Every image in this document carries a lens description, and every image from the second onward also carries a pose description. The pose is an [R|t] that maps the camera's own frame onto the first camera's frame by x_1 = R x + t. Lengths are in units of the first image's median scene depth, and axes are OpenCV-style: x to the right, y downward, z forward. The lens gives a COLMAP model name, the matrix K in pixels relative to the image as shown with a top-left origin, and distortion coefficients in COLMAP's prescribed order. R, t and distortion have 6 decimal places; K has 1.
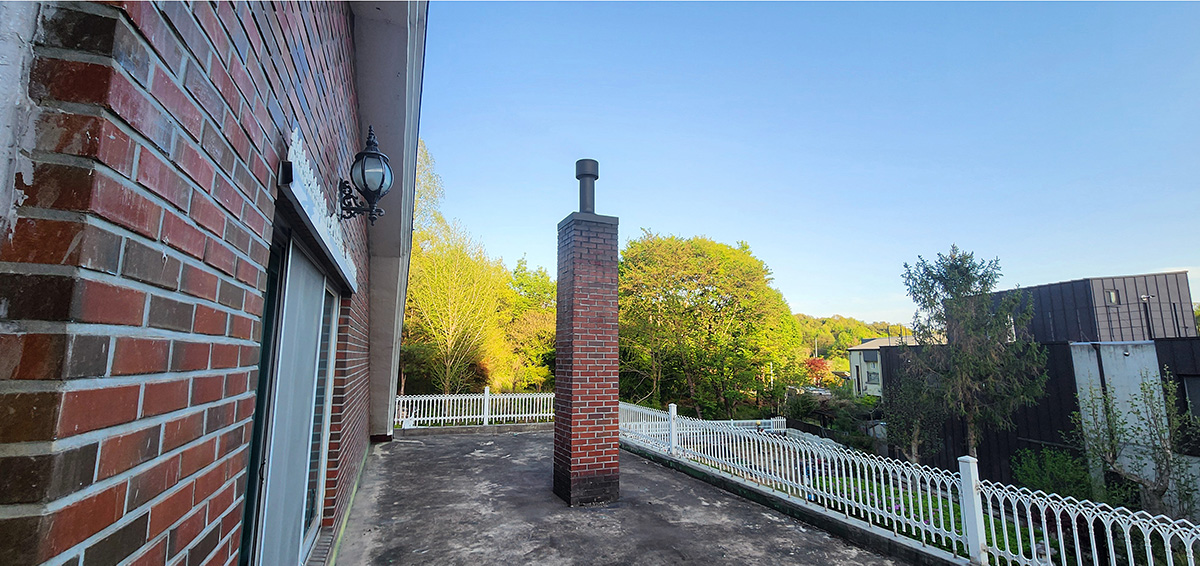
lens RADIAL K [[493.7, 0, 600.0], [0, 493.7, 283.0], [0, 0, 1]] dist [-0.000439, 0.000026]
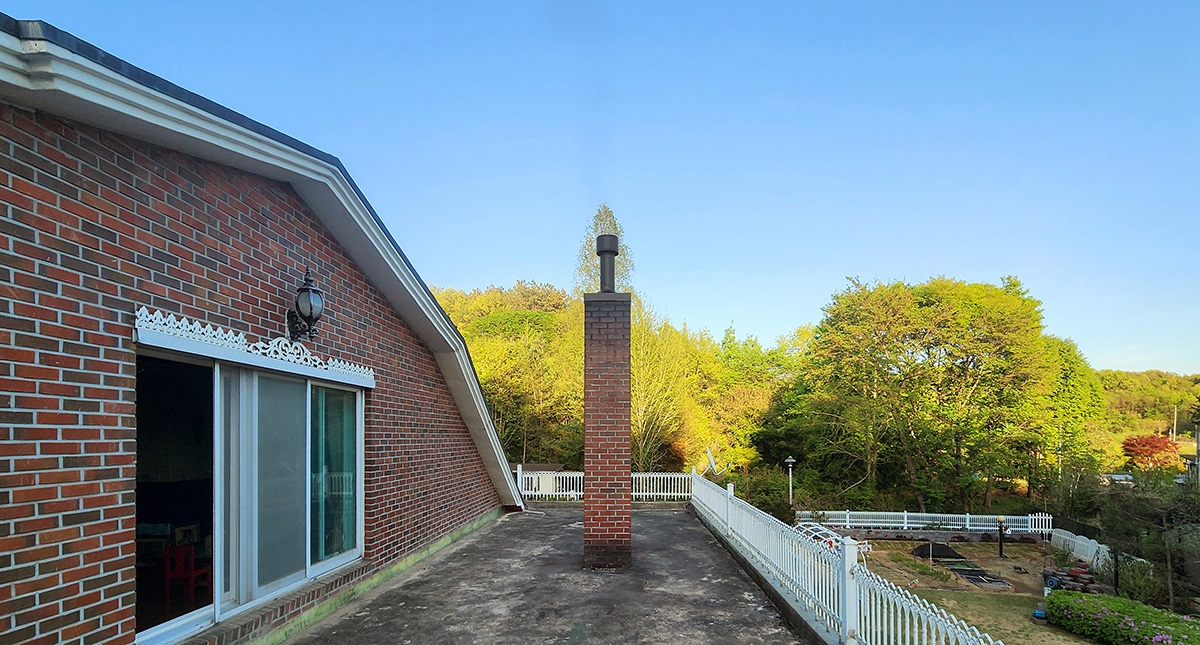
lens RADIAL K [[544.9, 0, 600.2], [0, 544.9, 436.1], [0, 0, 1]] dist [0.015455, -0.000041]
pose [[0.907801, -0.009662, -0.419289, 0.107956], [0.070272, 0.989106, 0.129353, 0.000733], [0.413471, -0.146891, 0.898590, -0.008080]]
